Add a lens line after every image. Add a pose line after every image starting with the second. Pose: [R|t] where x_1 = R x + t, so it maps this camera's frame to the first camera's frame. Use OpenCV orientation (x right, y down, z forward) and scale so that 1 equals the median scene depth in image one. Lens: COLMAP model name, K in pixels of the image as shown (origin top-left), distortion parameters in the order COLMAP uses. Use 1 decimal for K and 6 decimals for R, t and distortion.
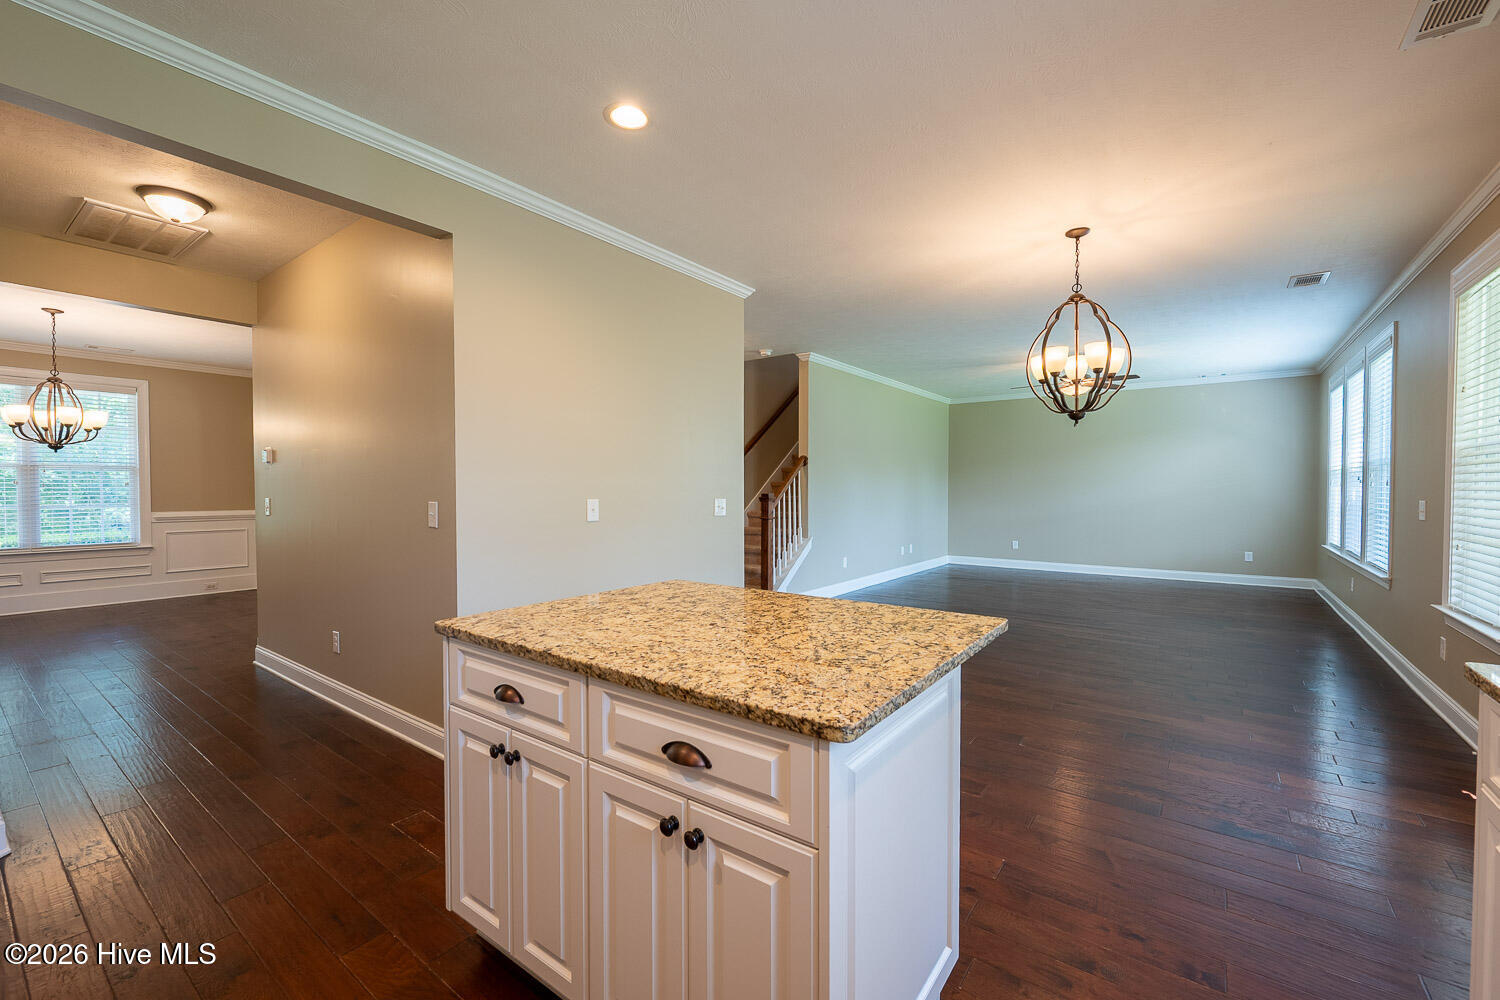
lens RADIAL K [[602.1, 0, 752.0], [0, 602.1, 495.4], [0, 0, 1]] dist [0.008722, -0.000136]
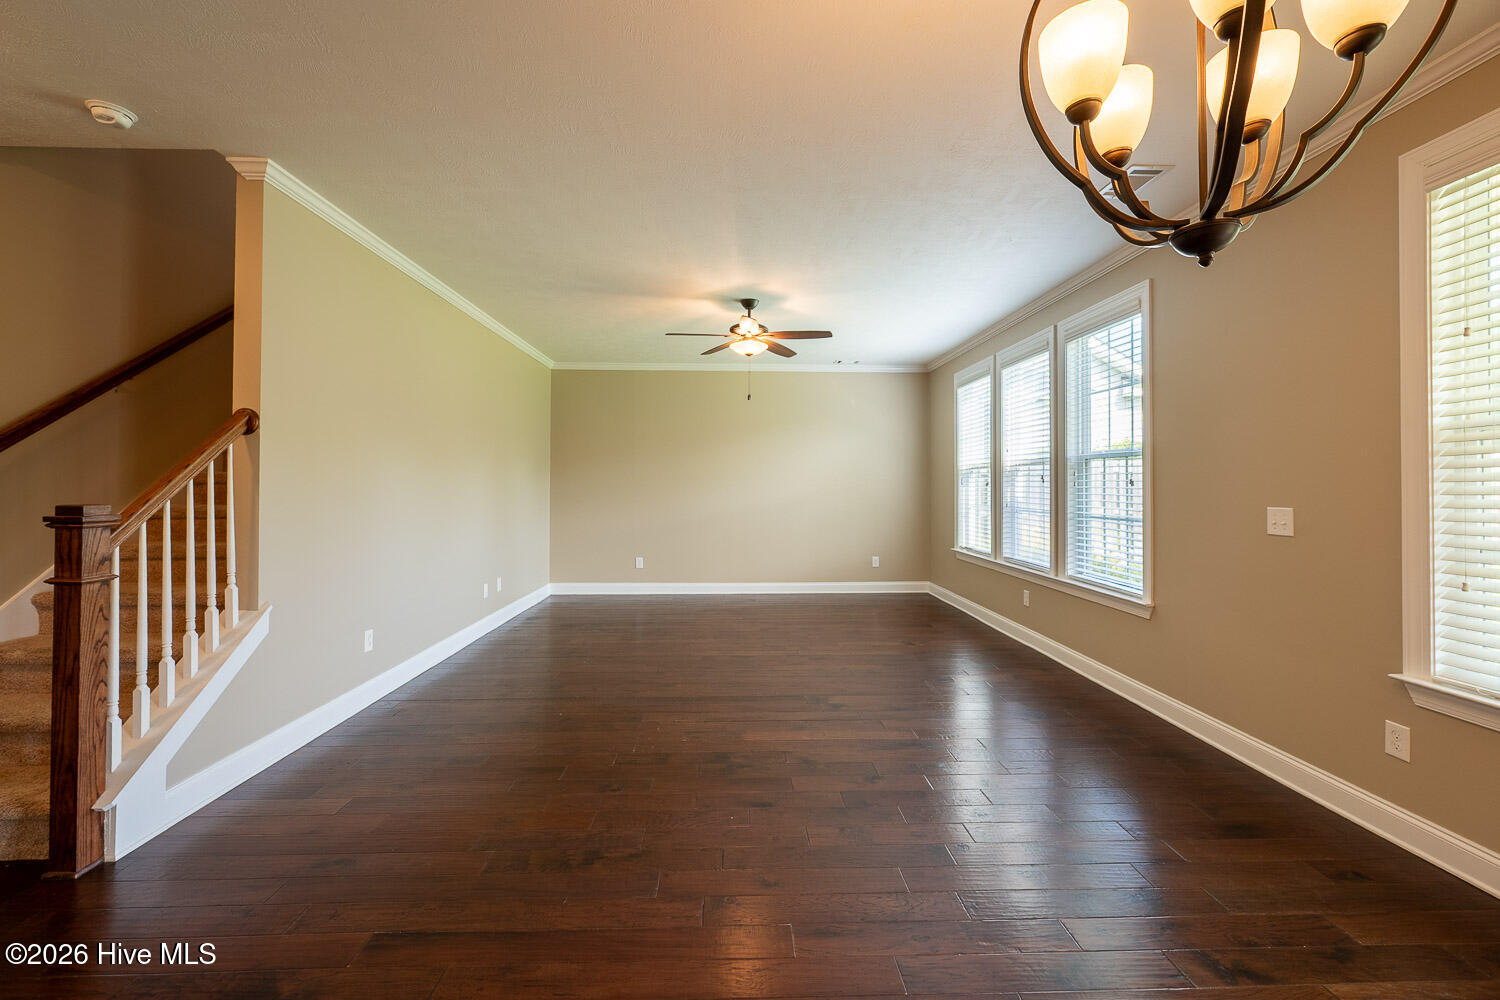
lens RADIAL K [[602.1, 0, 730.7], [0, 602.1, 477.5], [0, 0, 1]] dist [0.008722, -0.000136]
pose [[0.792102, 0.010228, 0.610303, 0.095740], [0.005959, 0.999682, -0.024486, -0.007271], [-0.610360, 0.023032, 0.791789, 0.476805]]
